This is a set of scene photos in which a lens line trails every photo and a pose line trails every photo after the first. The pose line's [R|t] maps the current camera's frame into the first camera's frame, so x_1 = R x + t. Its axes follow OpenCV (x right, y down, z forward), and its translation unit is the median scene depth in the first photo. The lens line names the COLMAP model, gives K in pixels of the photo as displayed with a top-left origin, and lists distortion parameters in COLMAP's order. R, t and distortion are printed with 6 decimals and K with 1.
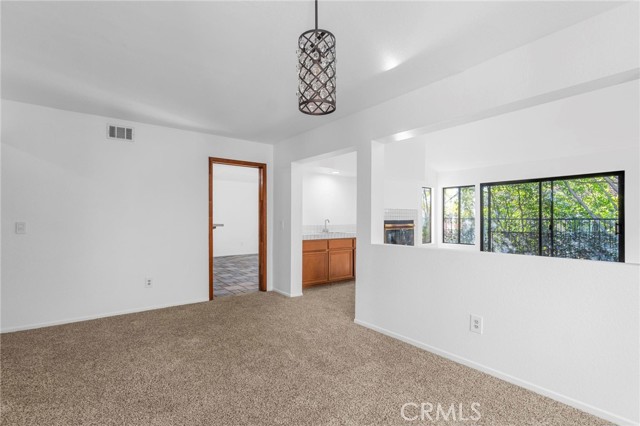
lens RADIAL K [[303.5, 0, 316.6], [0, 303.5, 221.7], [0, 0, 1]] dist [-0.014343, 0.012967]
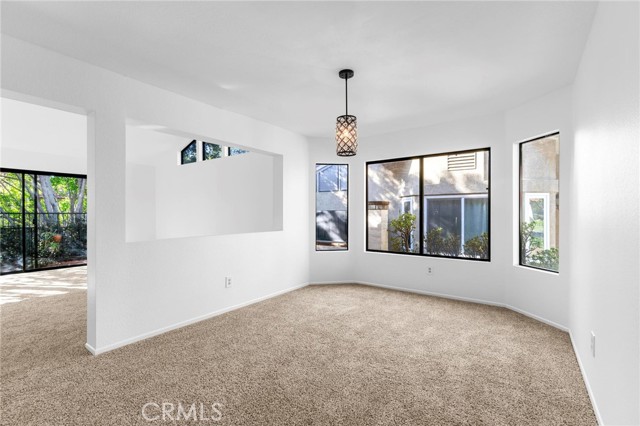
lens RADIAL K [[284.9, 0, 315.9], [0, 284.9, 215.3], [0, 0, 1]] dist [0.000304, -0.000059]
pose [[-0.281072, -0.005333, 0.959672, -0.534954], [0.009532, 0.999920, 0.008348, -0.001027], [-0.959639, 0.011494, -0.280999, 0.543678]]
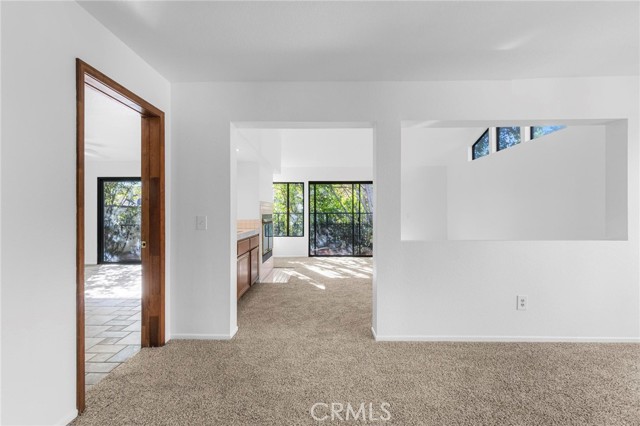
lens RADIAL K [[290.3, 0, 318.6], [0, 290.3, 212.4], [0, 0, 1]] dist [0.003029, 0.000207]
pose [[0.620342, 0.001588, 0.784330, -0.457605], [0.009605, 0.999908, -0.009622, -0.001209], [-0.784273, 0.013502, 0.620269, 0.508266]]
